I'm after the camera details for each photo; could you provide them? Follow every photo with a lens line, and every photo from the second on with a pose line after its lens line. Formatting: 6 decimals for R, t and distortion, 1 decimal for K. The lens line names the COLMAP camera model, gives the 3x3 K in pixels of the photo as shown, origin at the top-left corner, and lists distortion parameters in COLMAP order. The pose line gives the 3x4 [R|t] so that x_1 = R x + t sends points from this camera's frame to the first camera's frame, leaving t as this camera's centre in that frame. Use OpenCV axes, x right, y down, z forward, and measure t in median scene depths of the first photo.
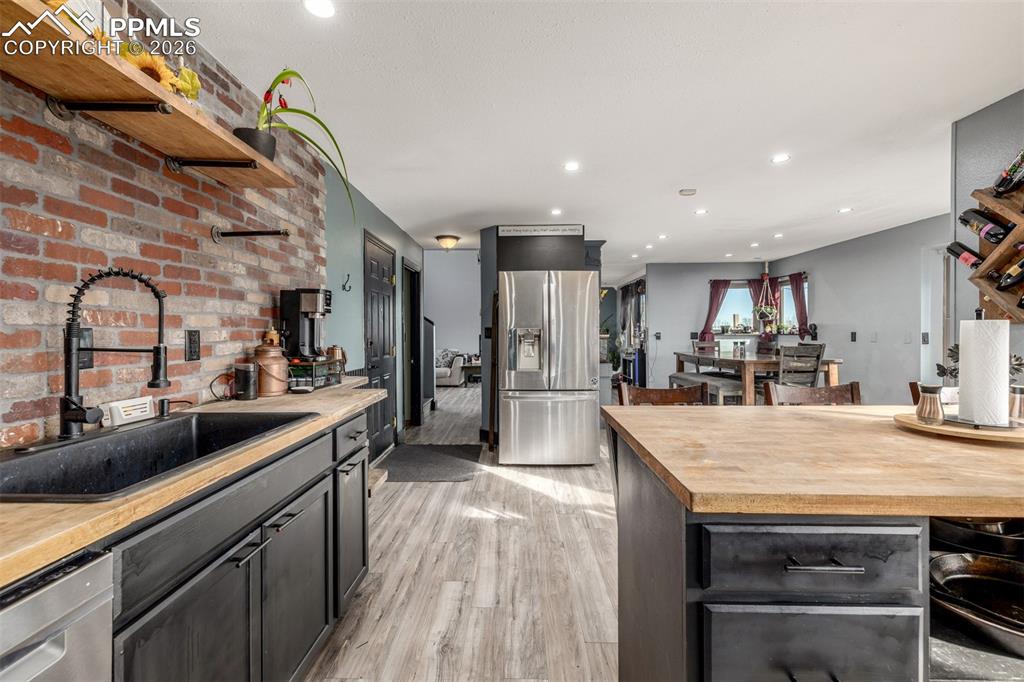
lens RADIAL K [[430.0, 0, 496.0], [0, 430.0, 334.2], [0, 0, 1]] dist [-0.001280, 0.000670]
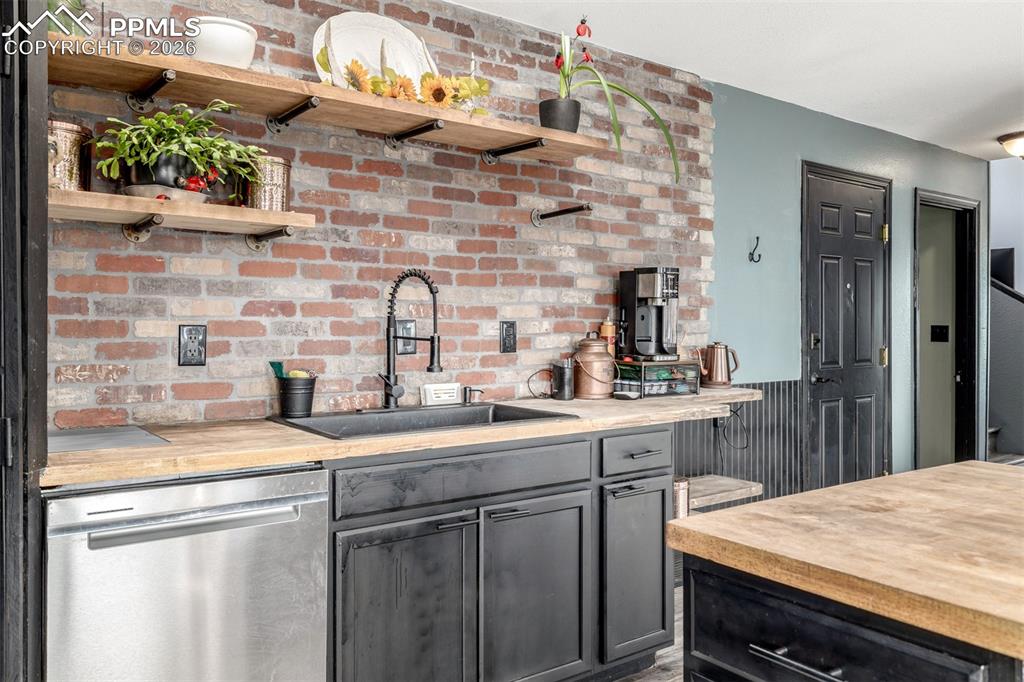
lens RADIAL K [[746.1, 0, 498.6], [0, 746.1, 325.5], [0, 0, 1]] dist [-0.001254, 0.005823]
pose [[0.615825, 0.005393, -0.787864, 0.515634], [-0.006180, 0.999979, 0.002015, -0.002615], [0.787858, 0.003629, 0.615846, -0.048046]]
